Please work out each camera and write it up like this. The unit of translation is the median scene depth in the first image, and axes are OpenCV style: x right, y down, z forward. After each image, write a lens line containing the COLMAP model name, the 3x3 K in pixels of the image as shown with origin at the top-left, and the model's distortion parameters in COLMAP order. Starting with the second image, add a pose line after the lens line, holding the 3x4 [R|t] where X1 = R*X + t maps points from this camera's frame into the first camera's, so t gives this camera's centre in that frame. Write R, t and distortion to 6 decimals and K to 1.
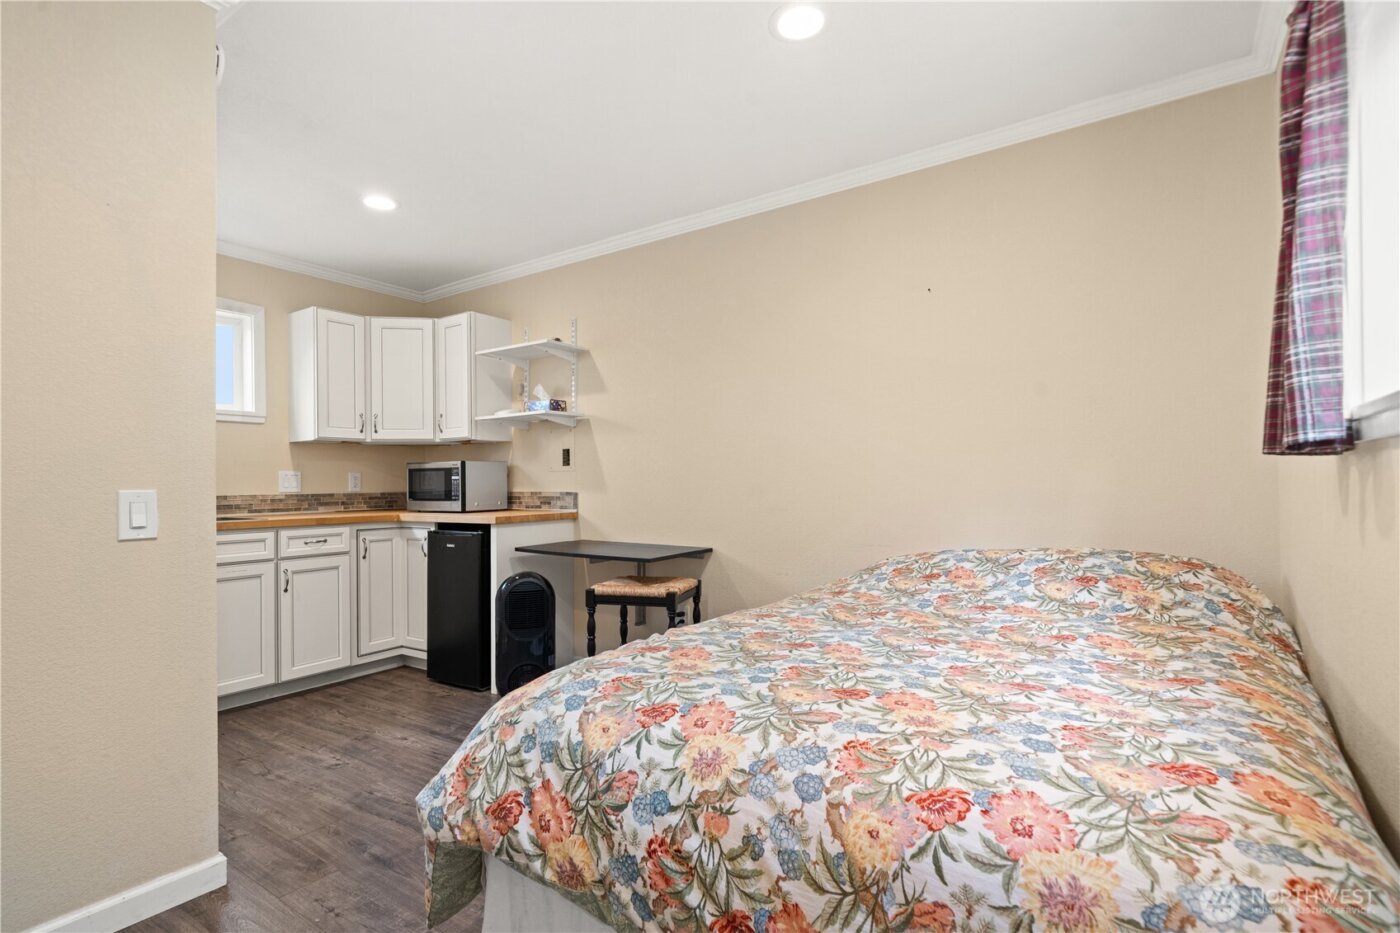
lens RADIAL K [[668.7, 0, 698.2], [0, 668.7, 465.3], [0, 0, 1]] dist [-0.000963, 0.000160]
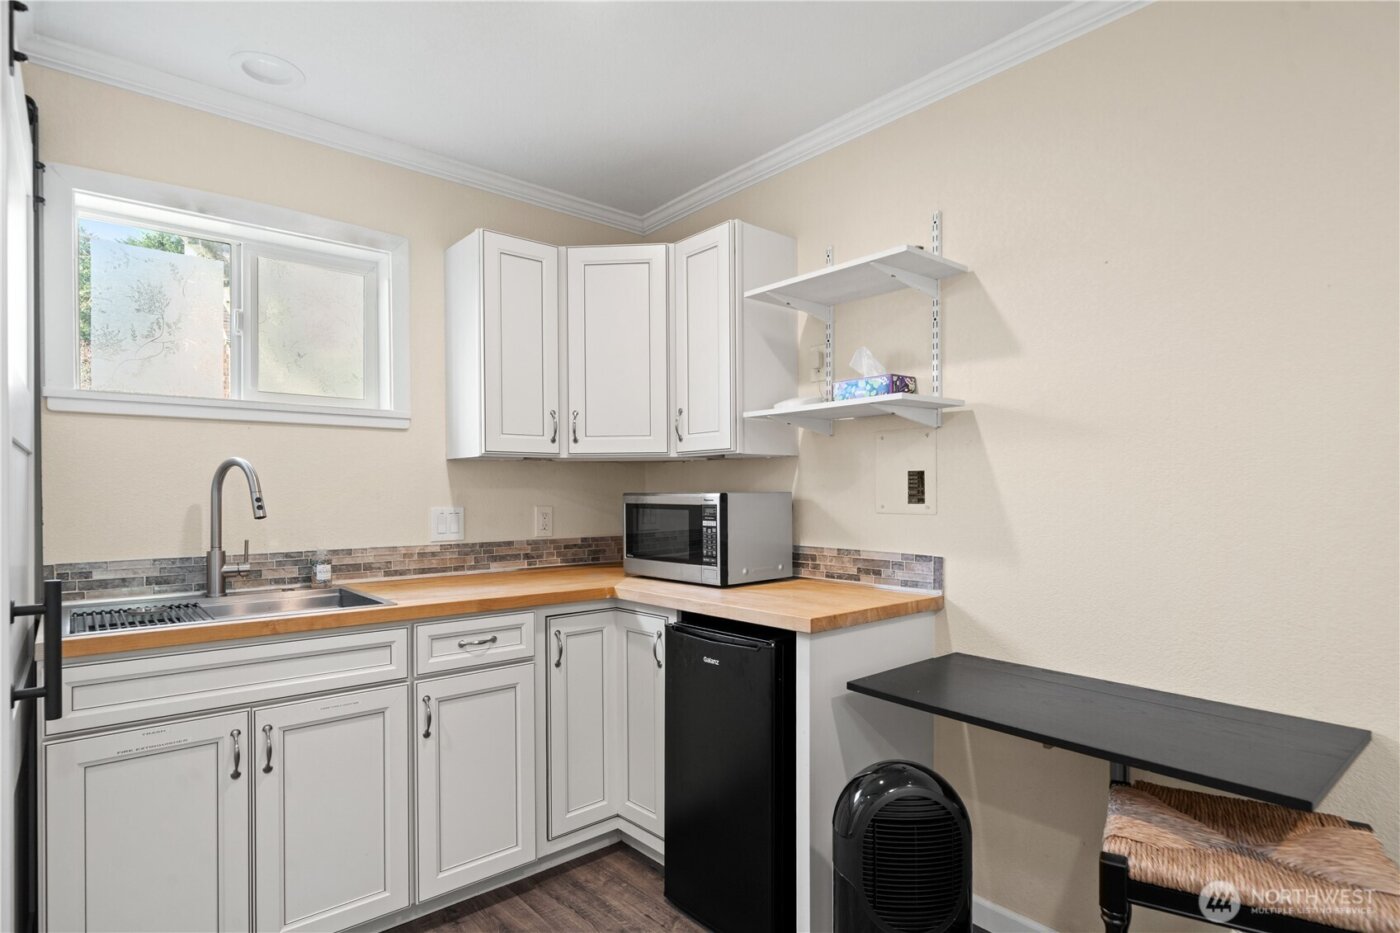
lens RADIAL K [[726.0, 0, 702.2], [0, 726.0, 473.1], [0, 0, 1]] dist [0.001688, -0.000525]
pose [[0.965362, 0.000832, -0.260913, -0.211999], [-0.000121, 0.999996, 0.002739, -0.024165], [0.260914, -0.002613, 0.965359, 0.420383]]
